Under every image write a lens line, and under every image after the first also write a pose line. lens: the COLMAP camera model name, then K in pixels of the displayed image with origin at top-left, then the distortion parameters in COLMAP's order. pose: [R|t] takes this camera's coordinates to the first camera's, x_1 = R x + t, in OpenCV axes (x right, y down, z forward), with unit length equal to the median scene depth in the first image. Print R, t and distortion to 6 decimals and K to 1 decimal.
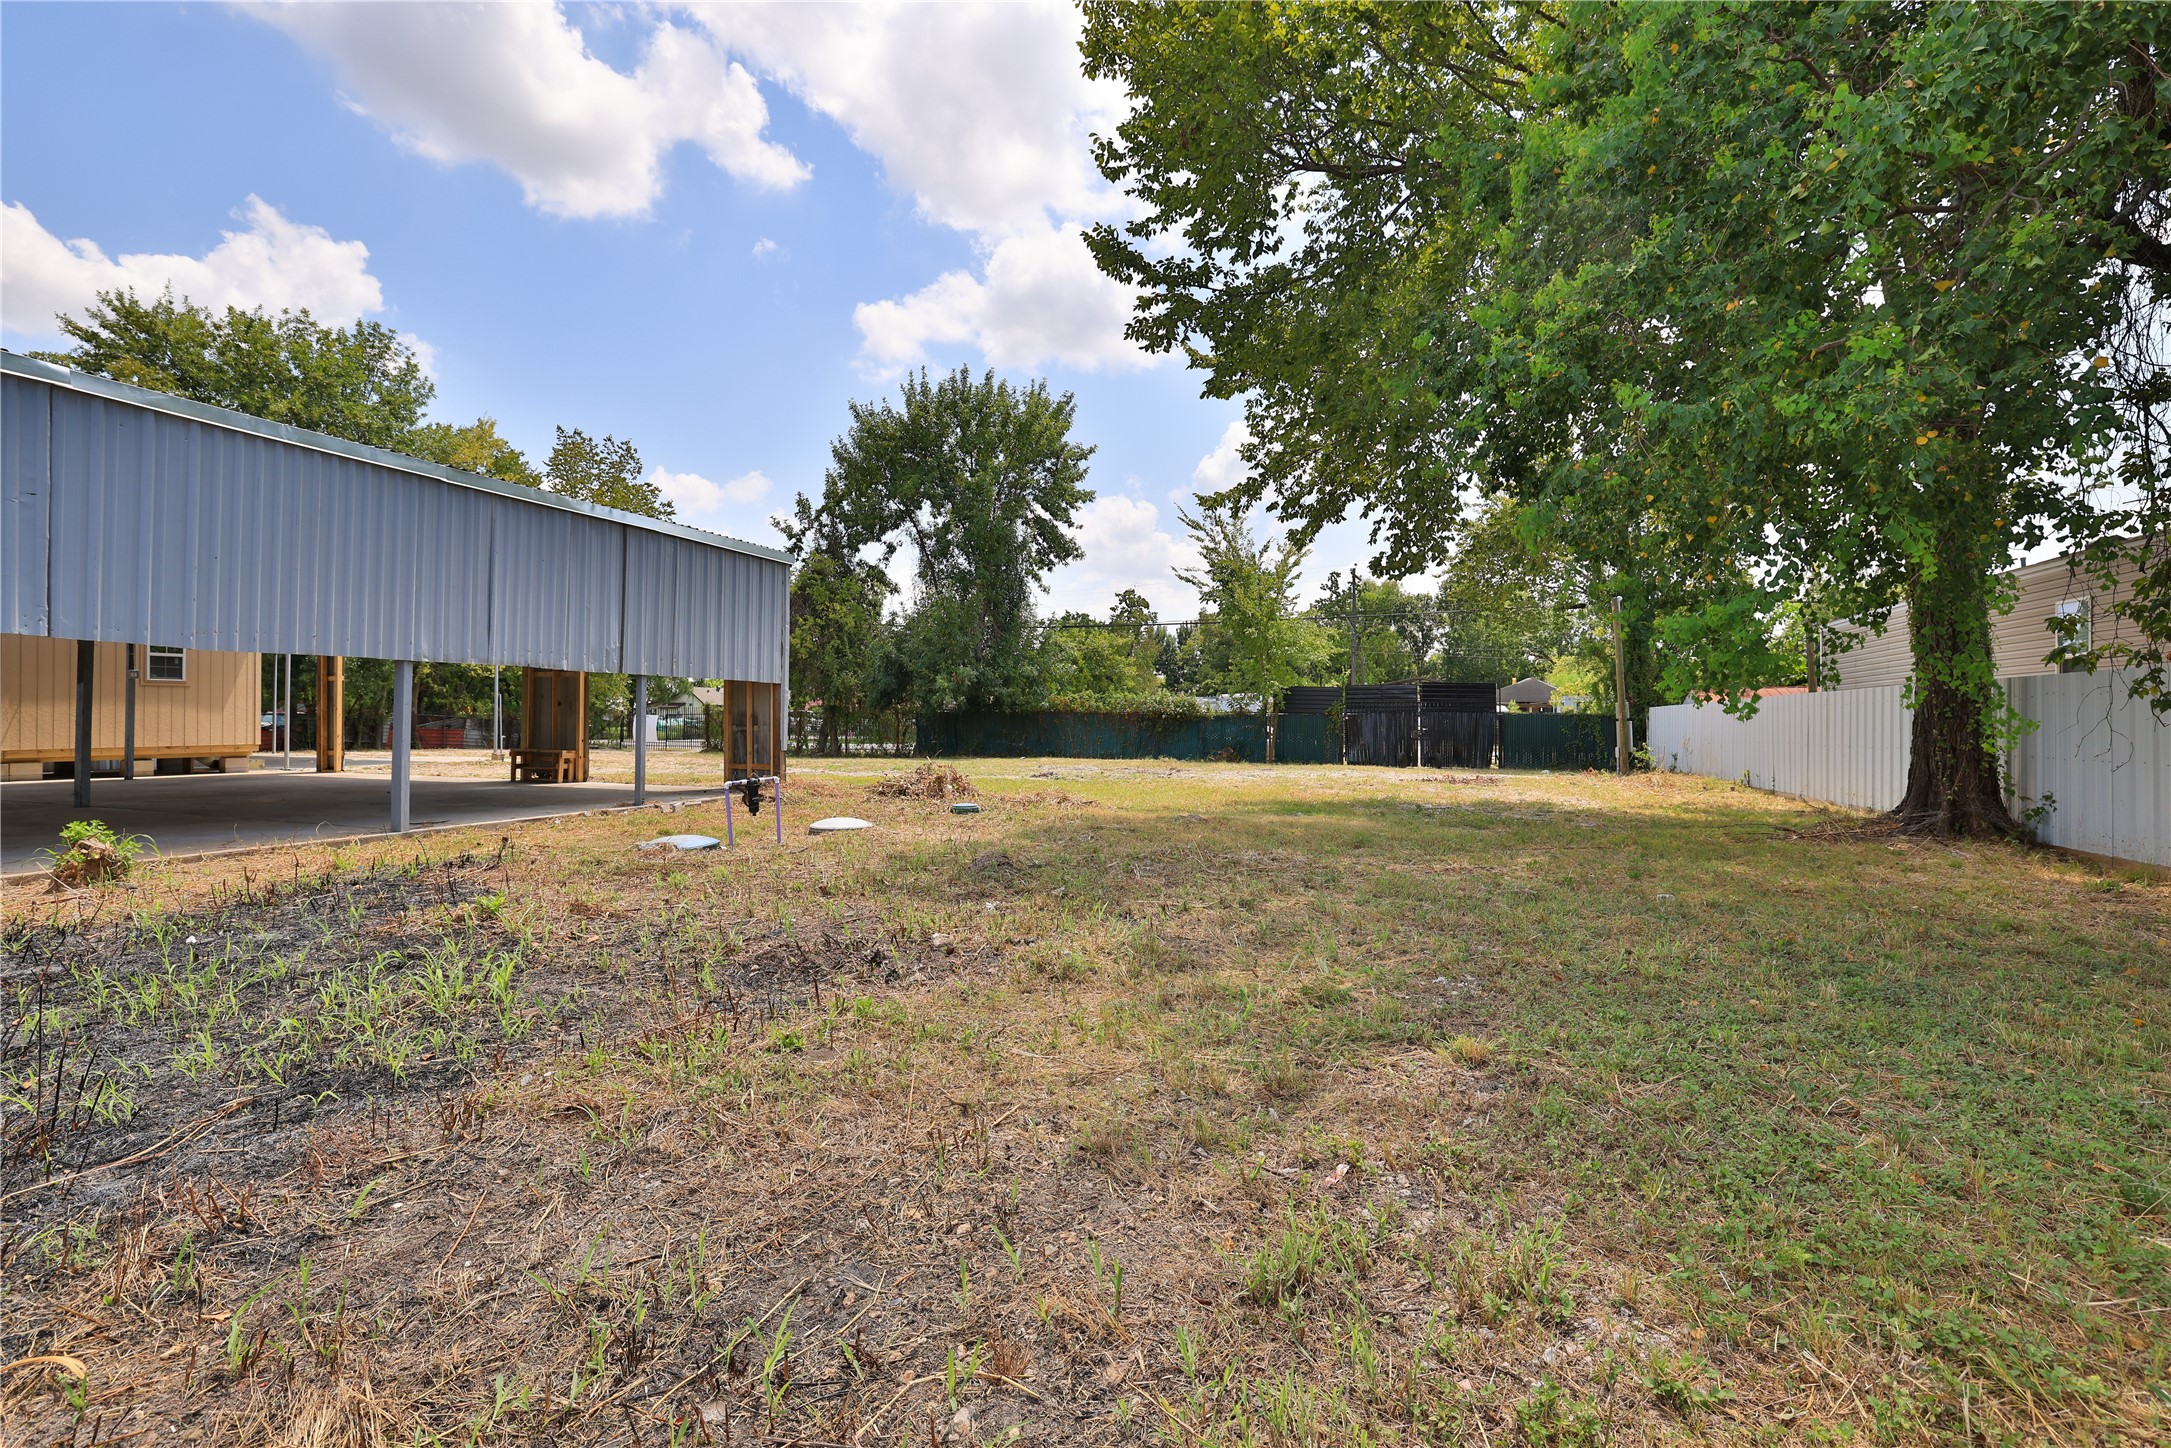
lens RADIAL K [[968.3, 0, 1082.2], [0, 968.3, 713.5], [0, 0, 1]] dist [-0.011941, 0.000135]
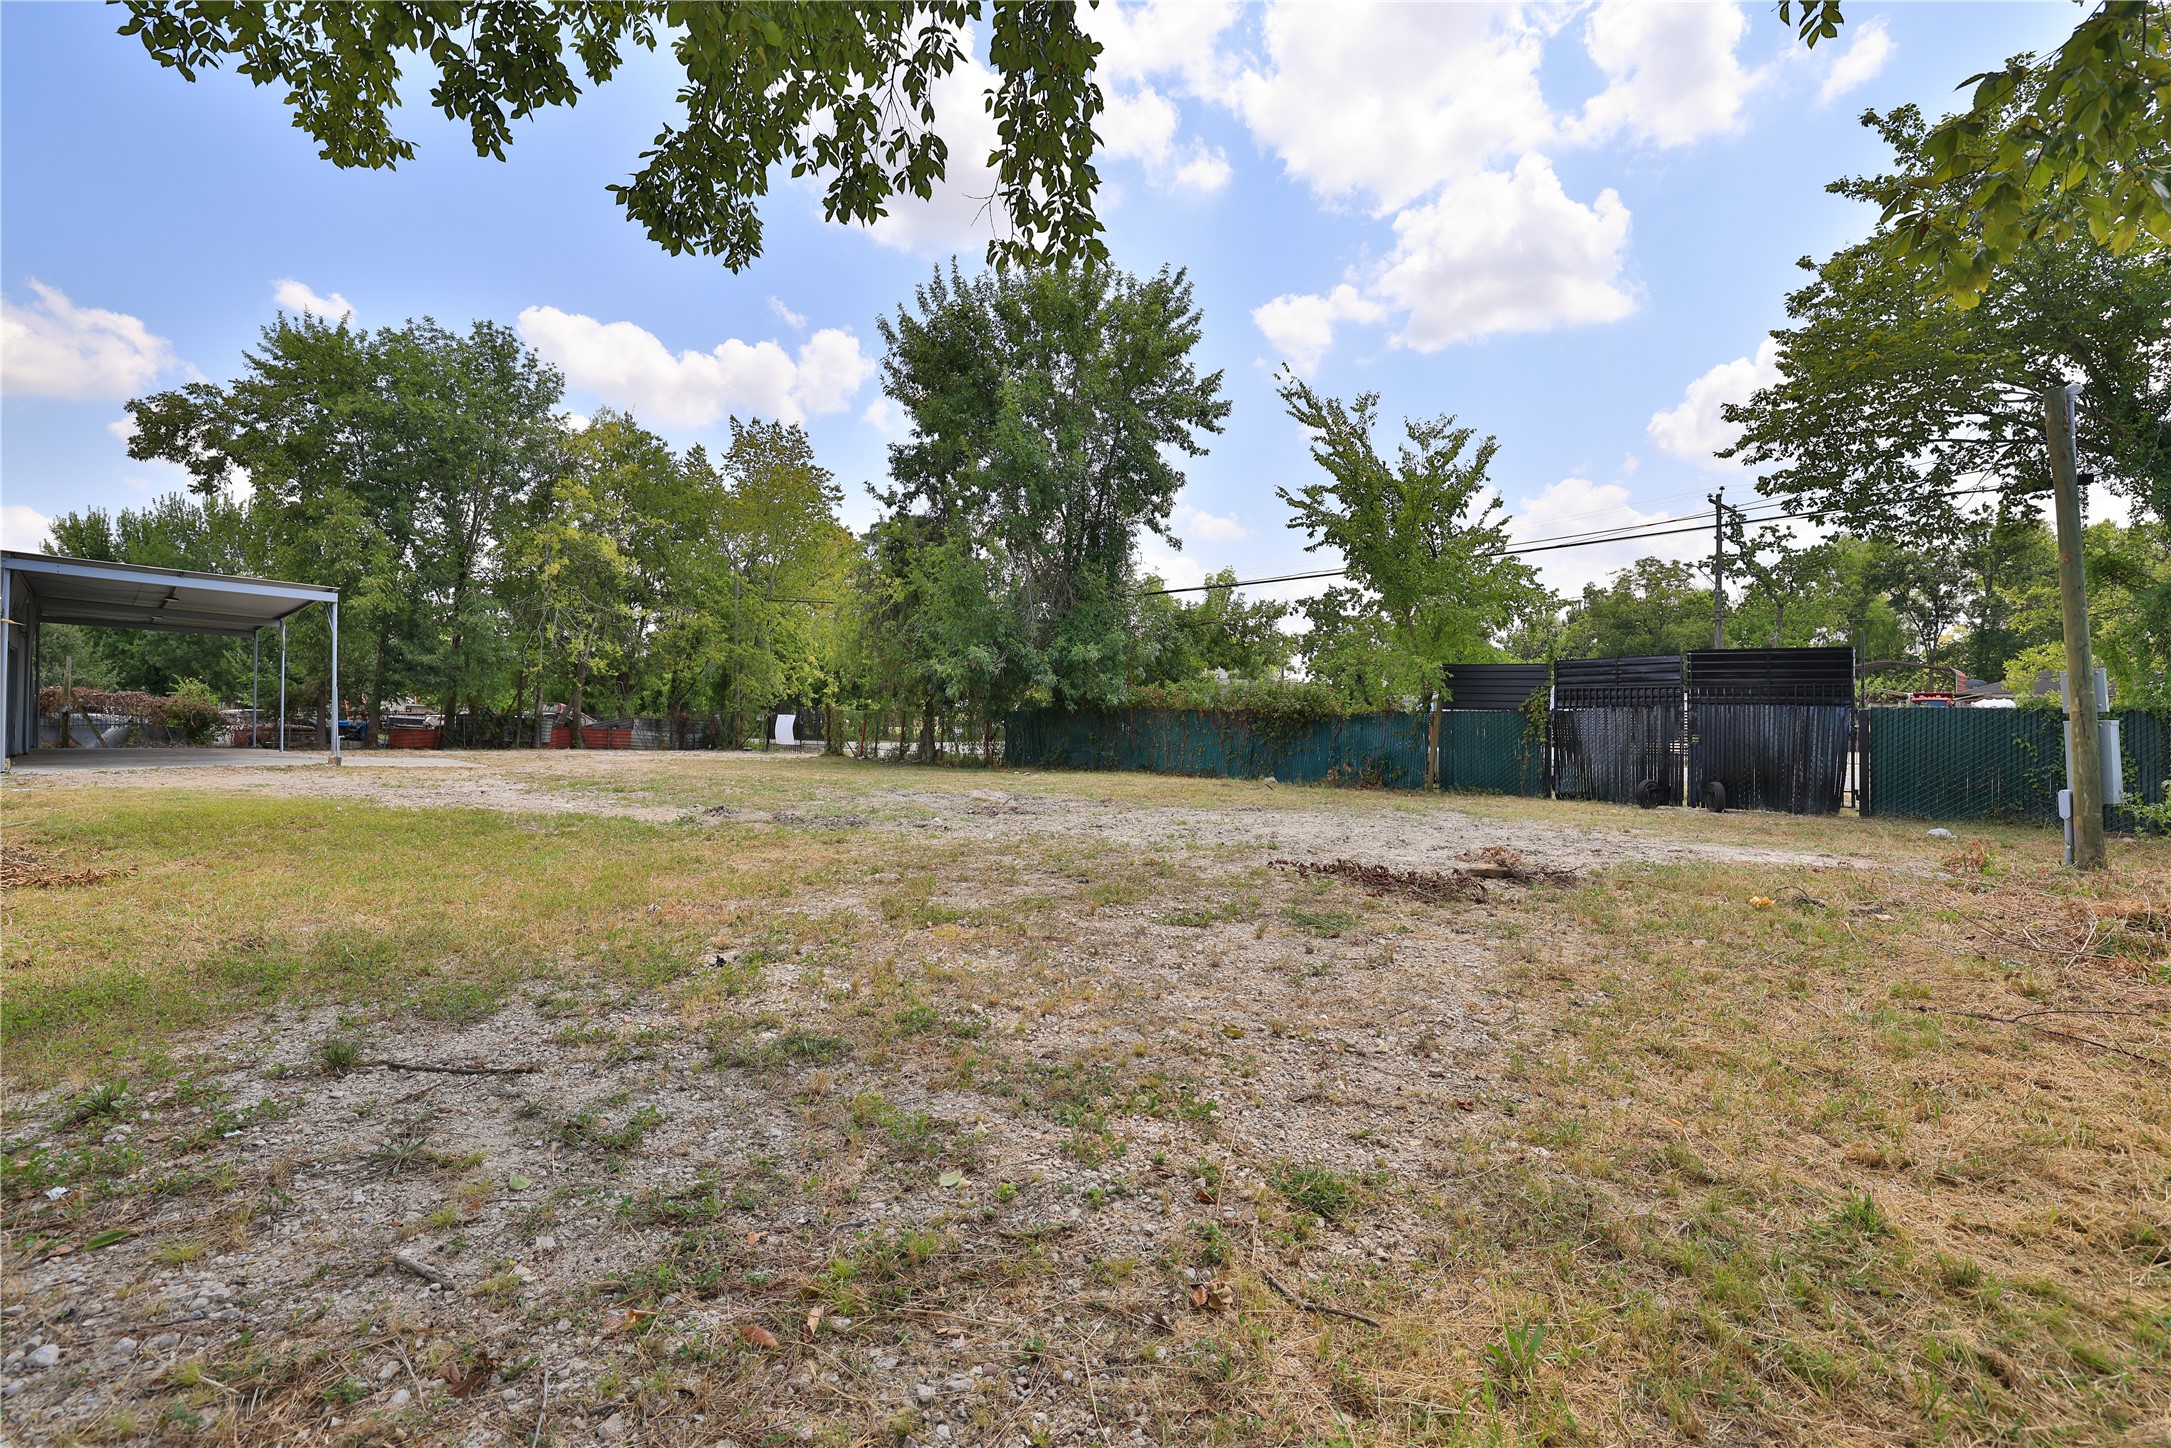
lens RADIAL K [[989.8, 0, 1089.2], [0, 989.8, 716.8], [0, 0, 1]] dist [-0.048702, 0.022620]
pose [[0.913959, 0.000547, -0.405805, 0.234089], [0.000102, 0.999999, 0.001580, 0.003356], [0.405806, -0.001485, 0.913958, 0.309243]]
